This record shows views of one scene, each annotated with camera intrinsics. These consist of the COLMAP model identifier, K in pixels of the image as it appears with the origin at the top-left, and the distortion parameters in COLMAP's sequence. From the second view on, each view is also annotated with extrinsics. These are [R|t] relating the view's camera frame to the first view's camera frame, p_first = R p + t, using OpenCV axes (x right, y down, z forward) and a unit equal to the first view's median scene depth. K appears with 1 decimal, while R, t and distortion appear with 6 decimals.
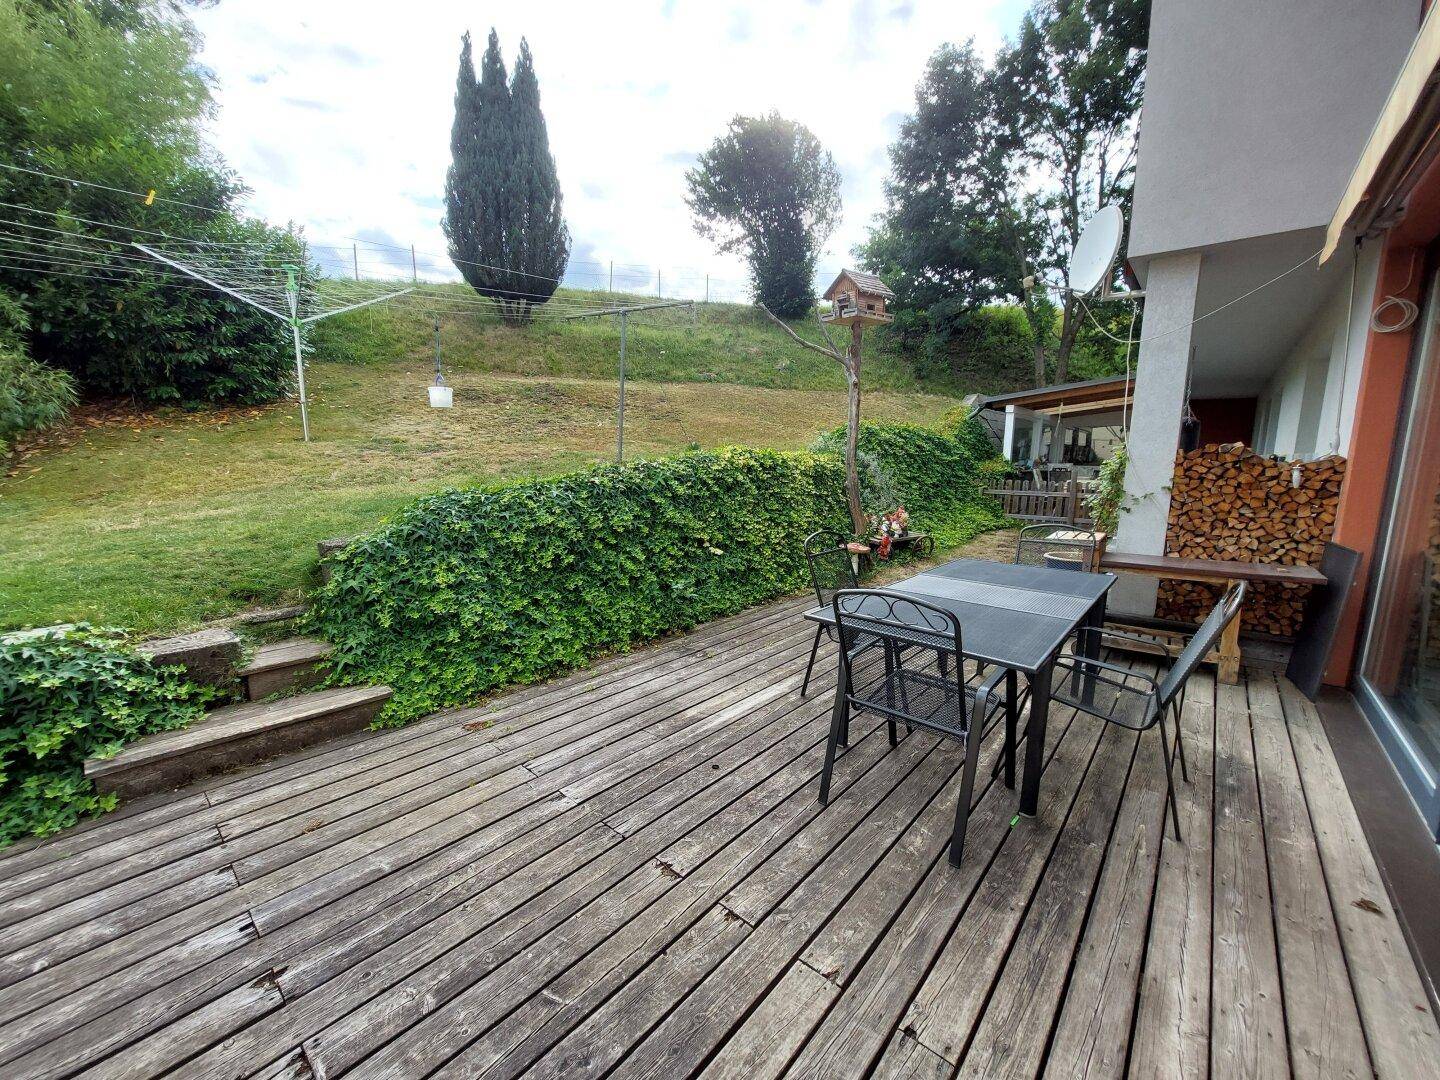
lens RADIAL K [[571.8, 0, 722.0], [0, 571.8, 542.8], [0, 0, 1]] dist [-0.000136, 0.000030]
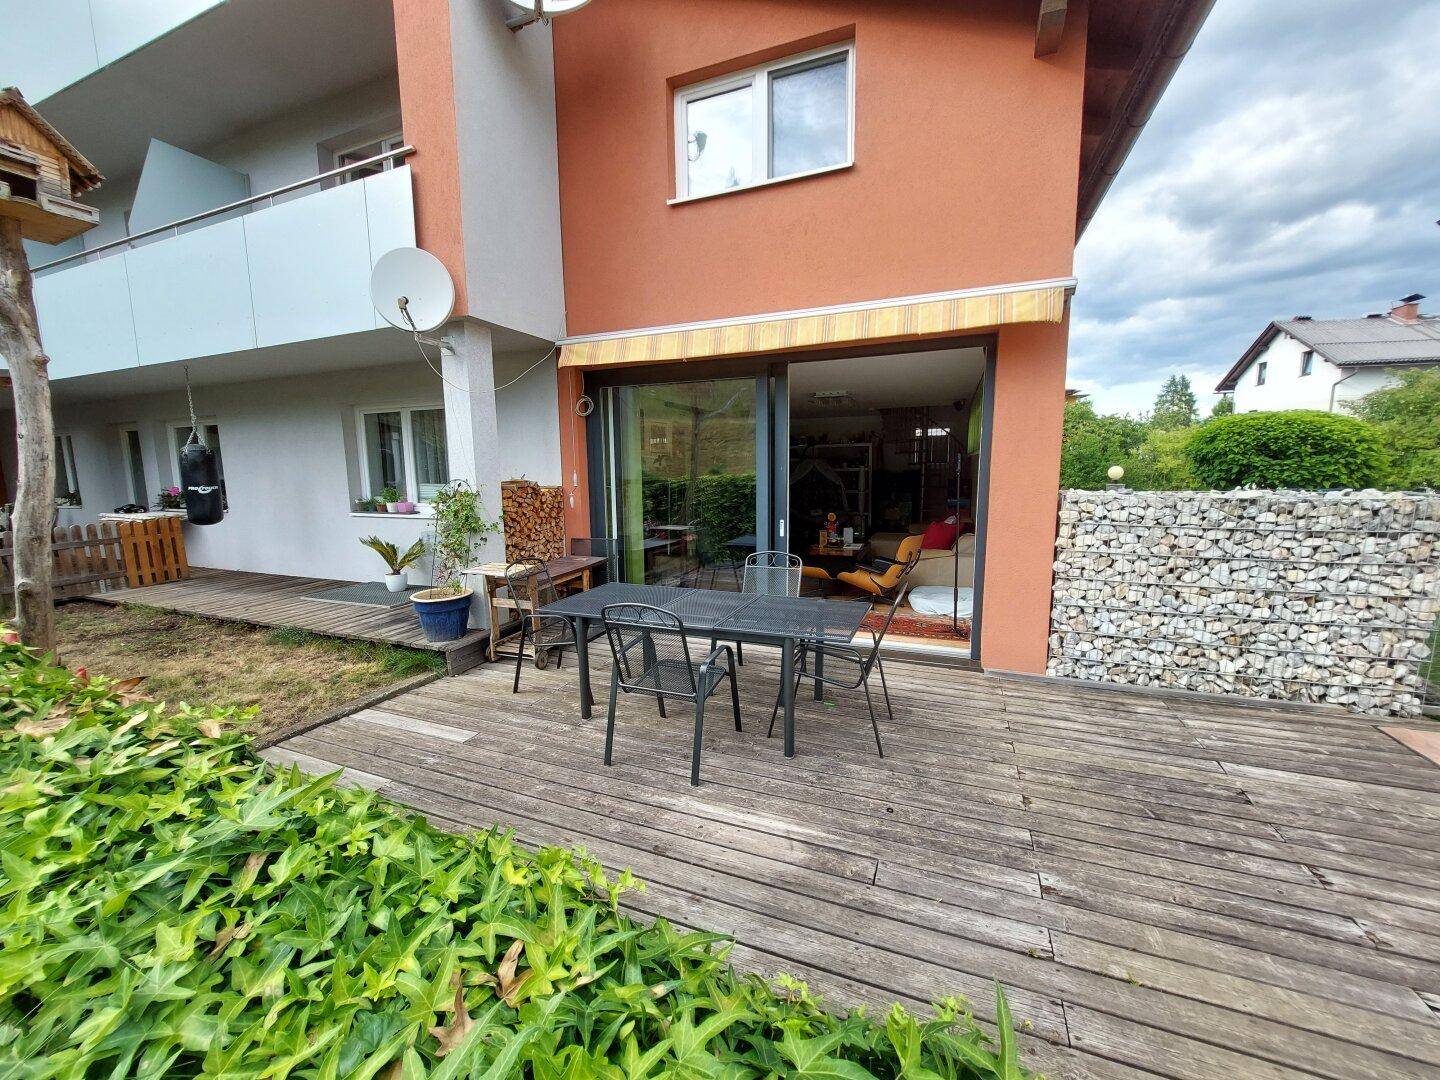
lens RADIAL K [[571.8, 0, 722.5], [0, 571.8, 543.2], [0, 0, 1]] dist [-0.000136, 0.000030]
pose [[-0.317817, -0.128329, 0.939427, -0.636485], [0.144633, 0.972641, 0.181797, -0.240496], [-0.937056, 0.193650, -0.290561, 1.152119]]
